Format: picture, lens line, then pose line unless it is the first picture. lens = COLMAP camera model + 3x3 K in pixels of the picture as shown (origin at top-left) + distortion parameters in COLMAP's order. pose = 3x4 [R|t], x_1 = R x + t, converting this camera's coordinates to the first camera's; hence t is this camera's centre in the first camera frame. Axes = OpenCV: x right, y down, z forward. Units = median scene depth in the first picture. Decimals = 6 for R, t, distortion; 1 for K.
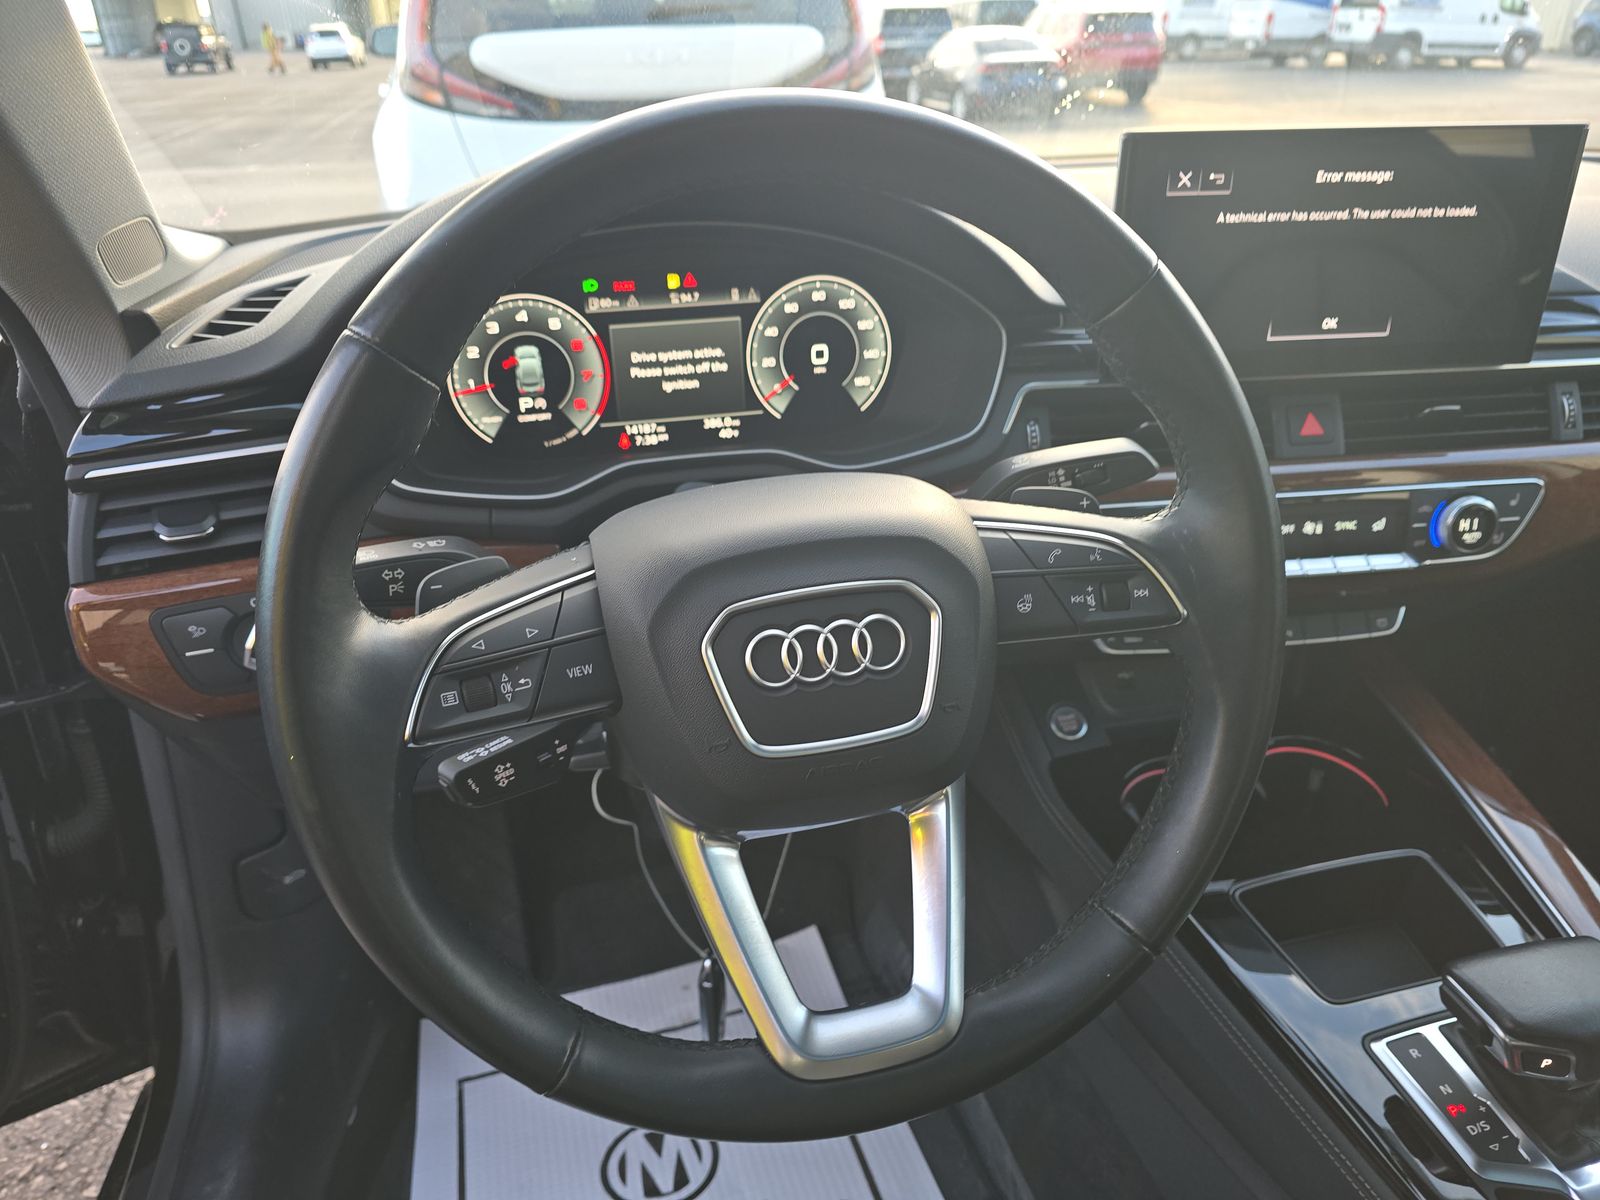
lens RADIAL K [[1075.9, 0, 798.9], [0, 1075.9, 610.2], [0, 0, 1]] dist [0.013411, -0.016265]
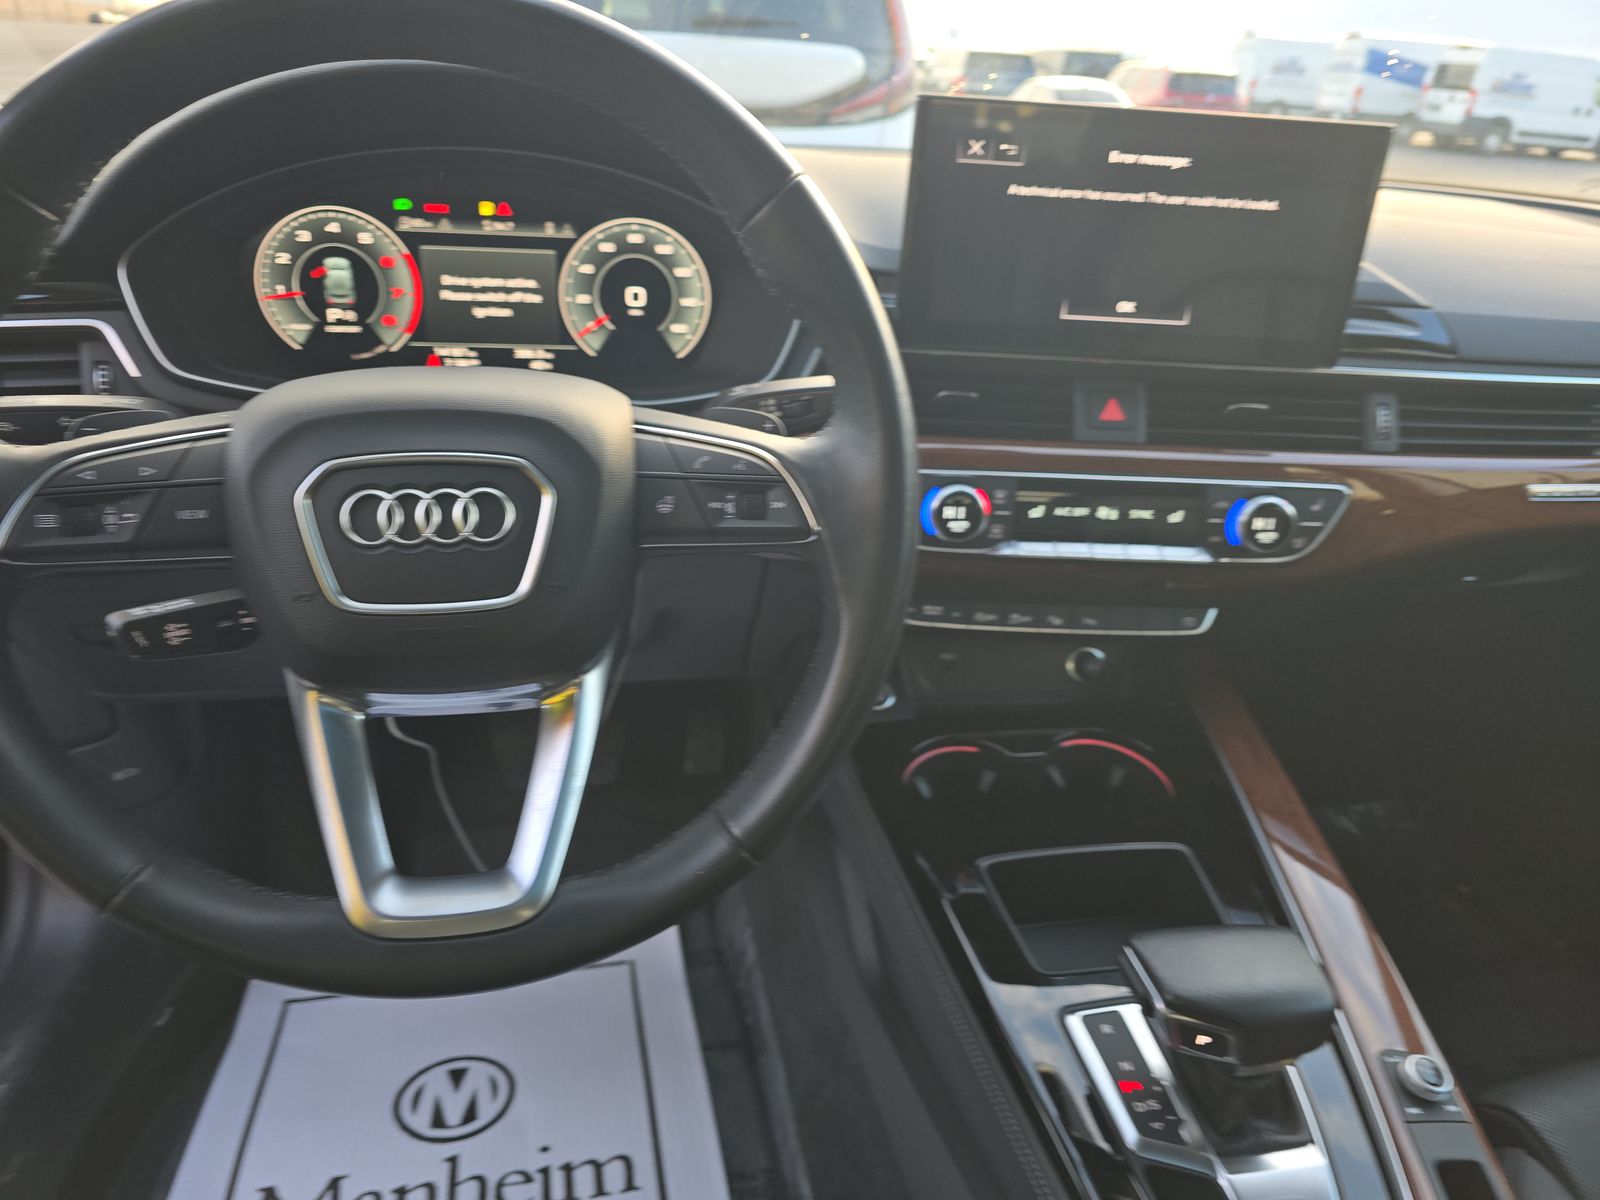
lens RADIAL K [[1075.9, 0, 856.5], [0, 1075.9, 627.3], [0, 0, 1]] dist [0.013411, -0.016265]
pose [[0.994540, 0.098065, -0.035696, 0.306084], [-0.098980, 0.994779, -0.024839, 0.081559], [0.033073, 0.028236, 0.999054, -0.005004]]
